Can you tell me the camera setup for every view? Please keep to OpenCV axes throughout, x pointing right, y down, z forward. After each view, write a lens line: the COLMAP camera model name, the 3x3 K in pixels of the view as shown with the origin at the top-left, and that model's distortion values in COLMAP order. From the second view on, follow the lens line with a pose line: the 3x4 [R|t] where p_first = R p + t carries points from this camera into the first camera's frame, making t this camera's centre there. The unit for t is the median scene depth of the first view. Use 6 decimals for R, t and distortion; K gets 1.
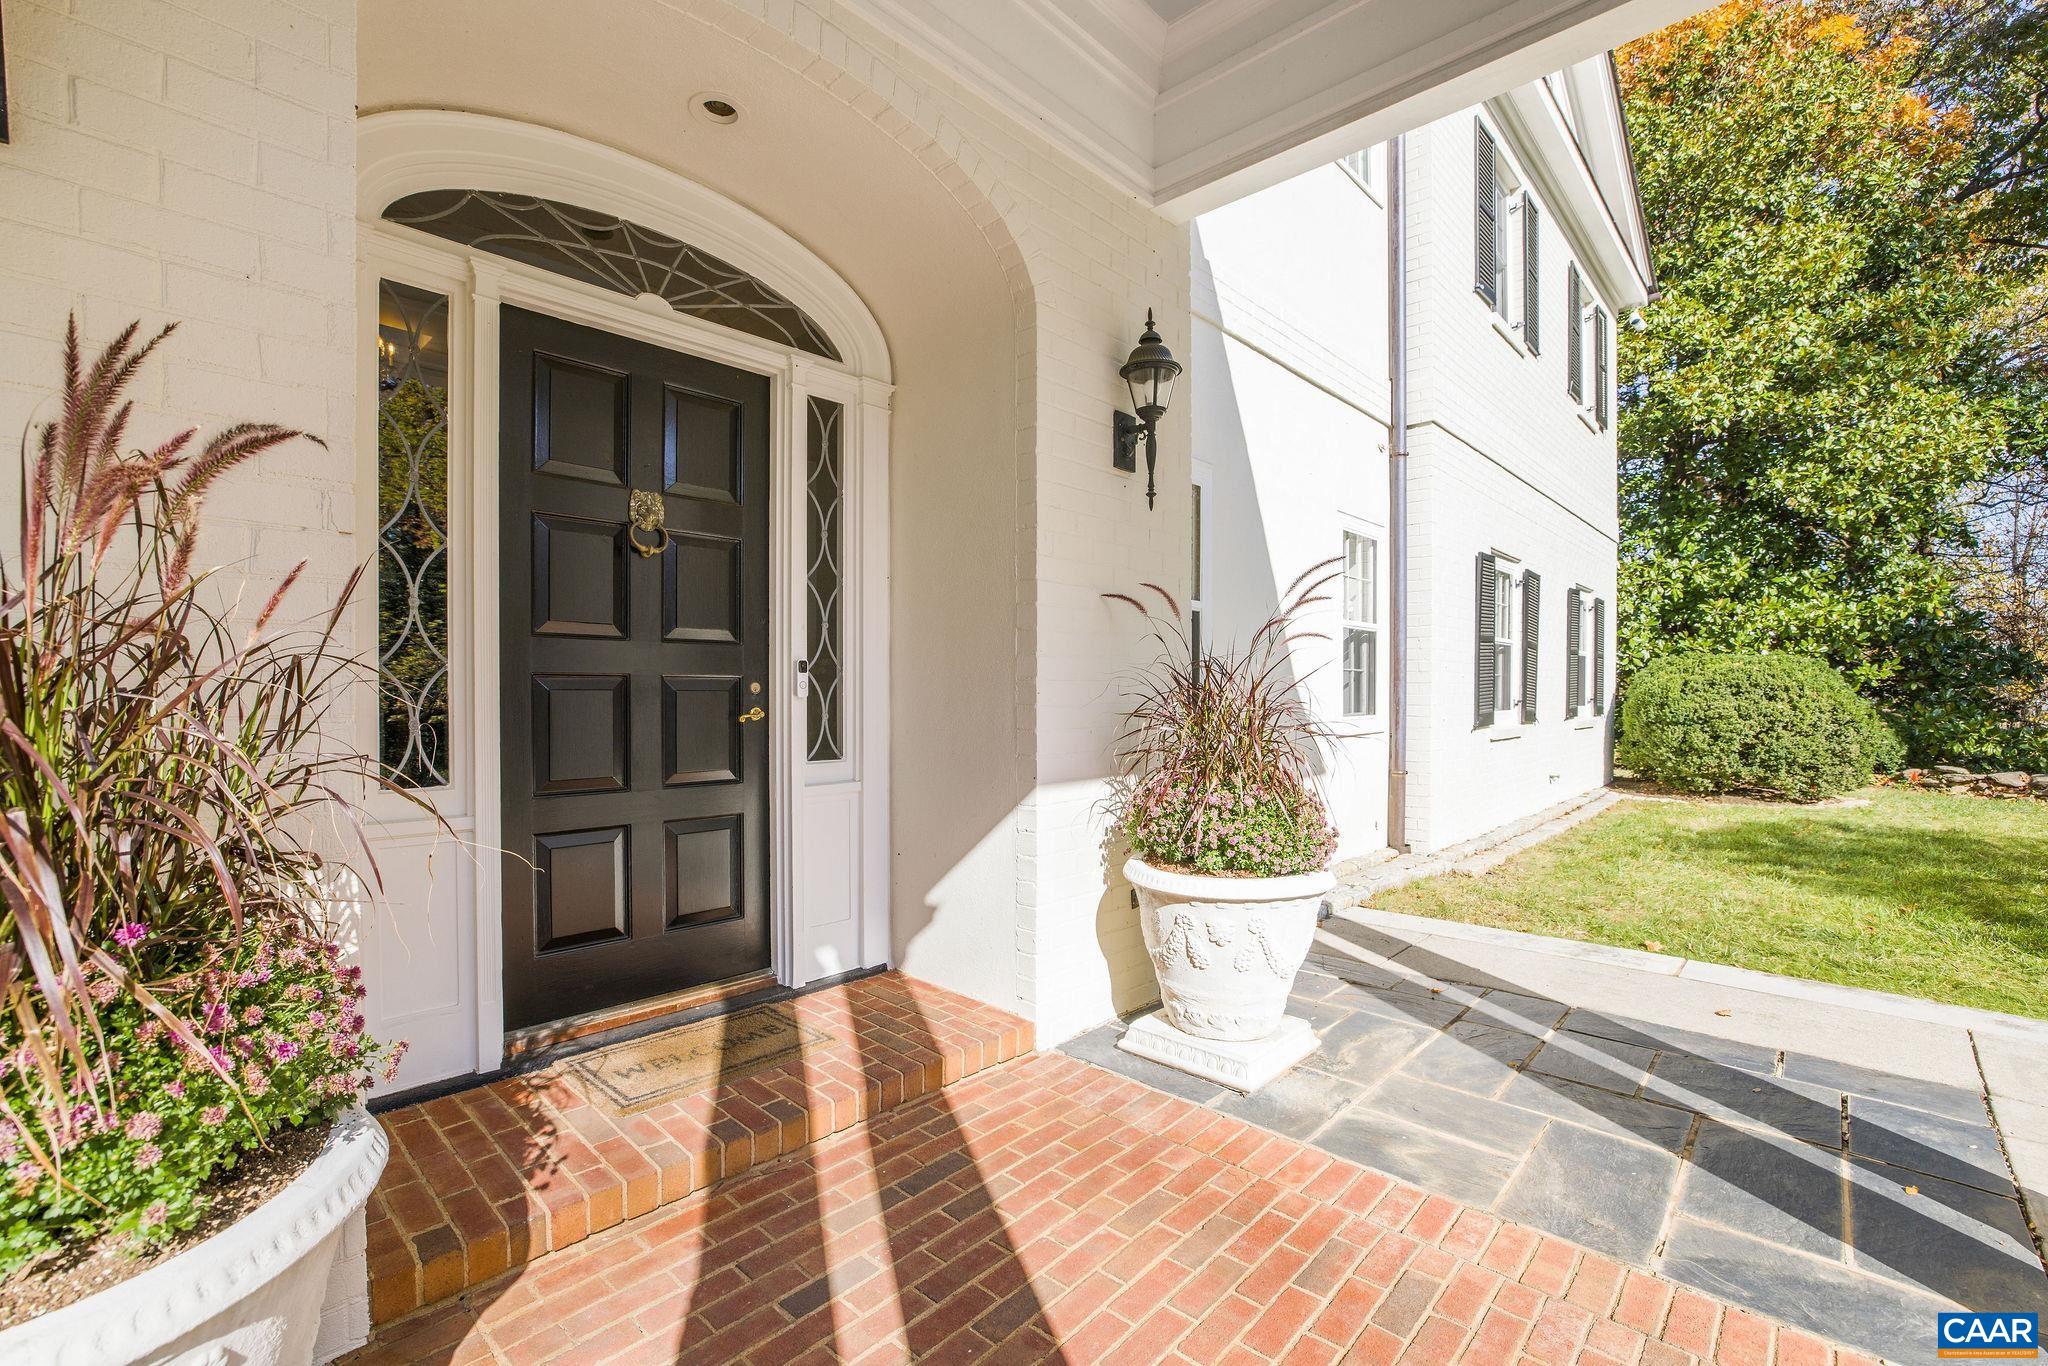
lens RADIAL K [[888.8, 0, 1020.0], [0, 888.8, 679.5], [0, 0, 1]] dist [-0.001518, 0.000275]
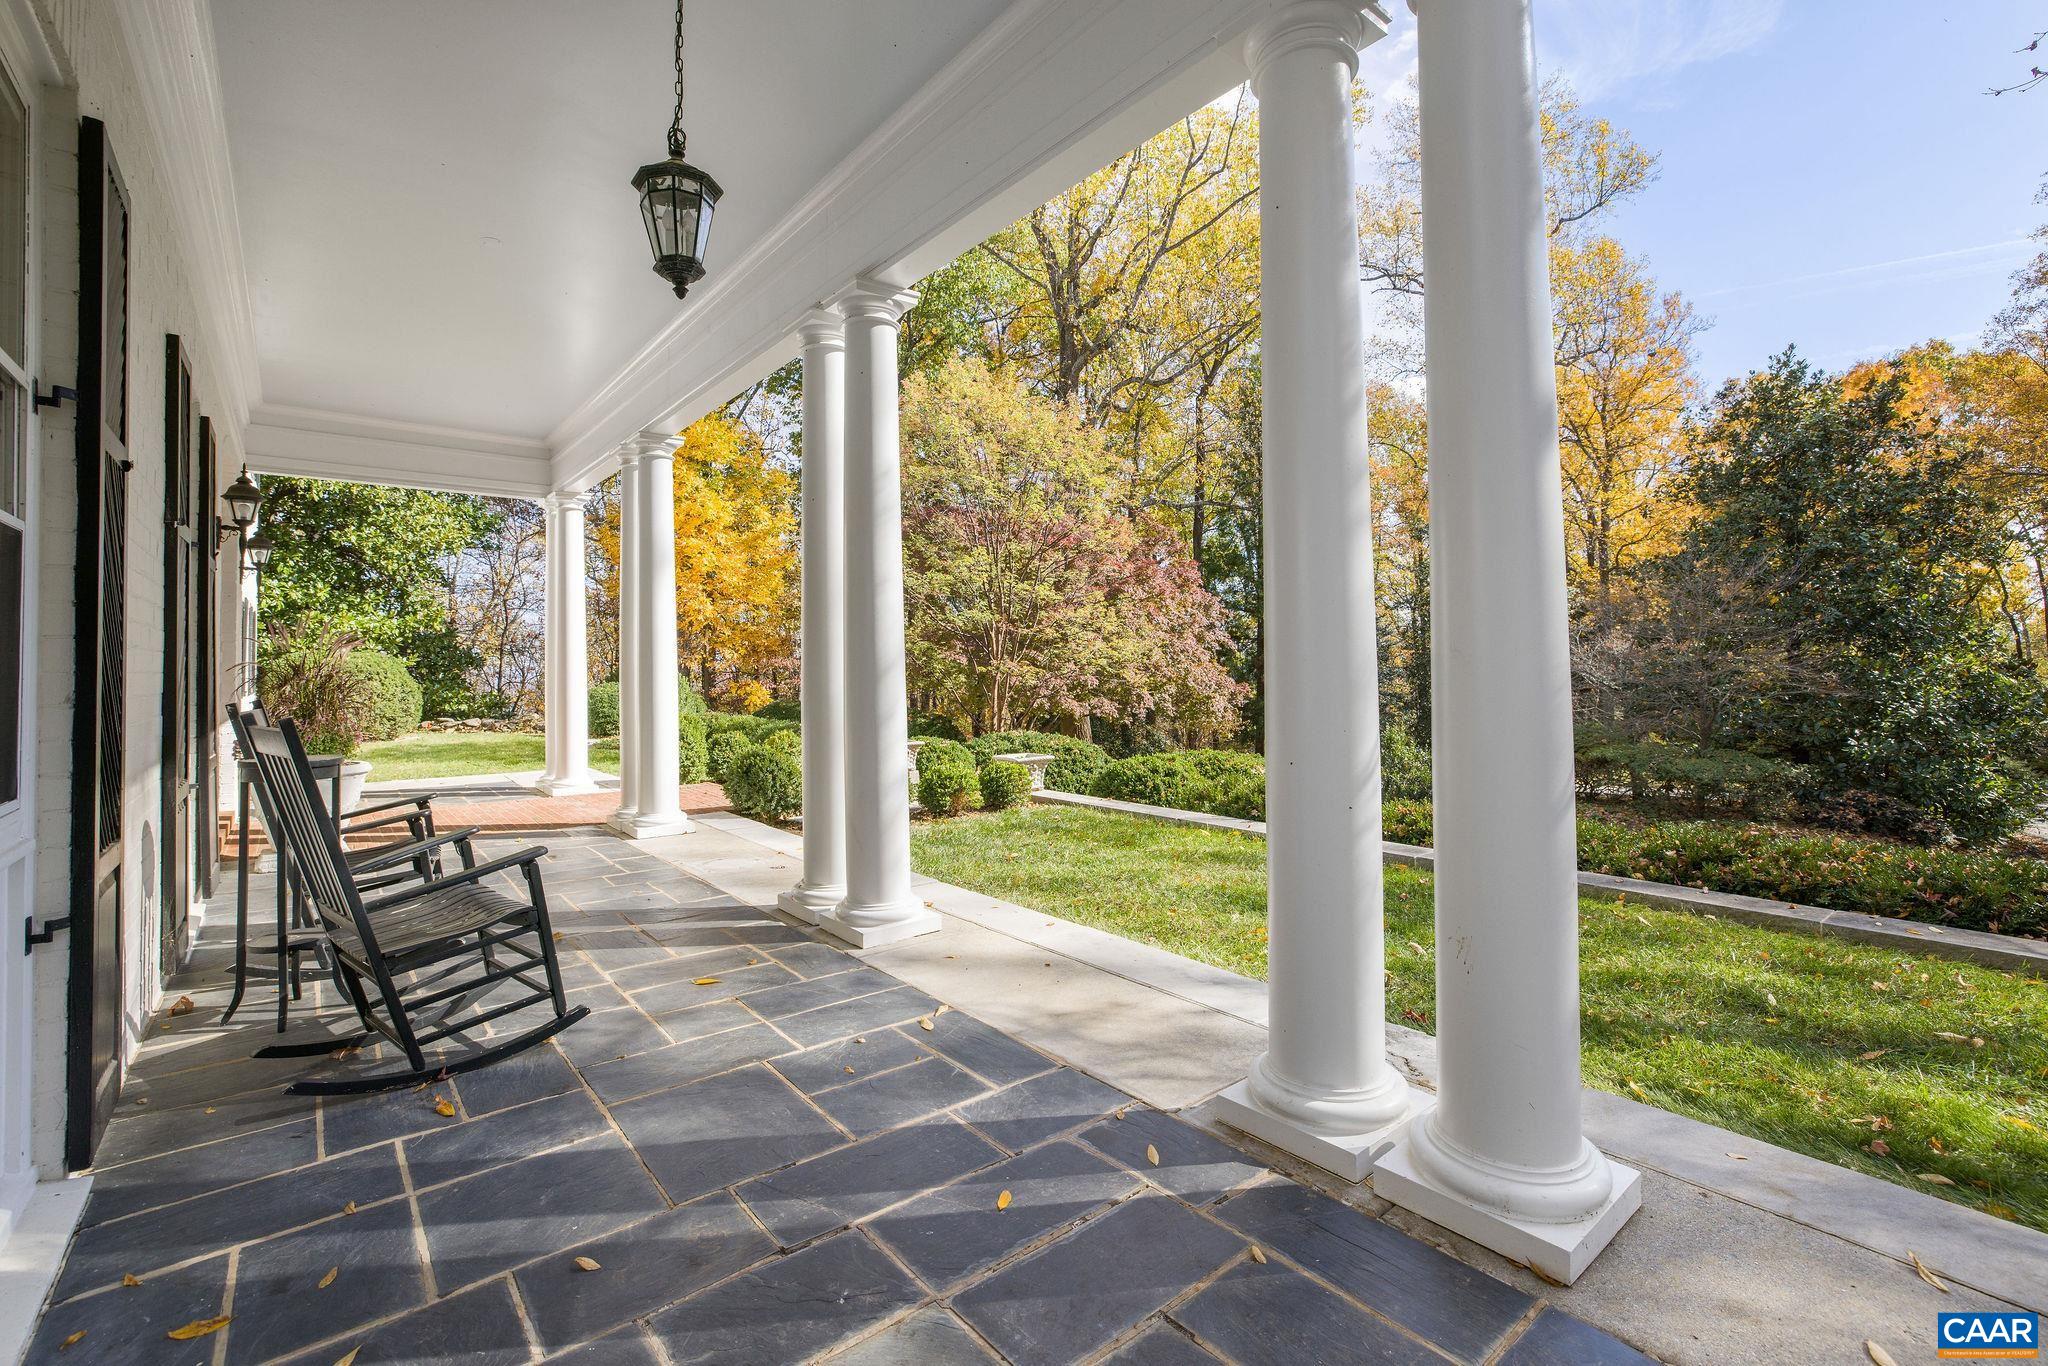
lens RADIAL K [[888.8, 0, 1033.2], [0, 888.8, 665.5], [0, 0, 1]] dist [-0.001518, 0.000275]
pose [[0.138883, -0.006204, 0.990289, -0.451045], [0.007222, 0.999960, 0.005252, -0.003595], [-0.990282, 0.006422, 0.138922, -0.331639]]
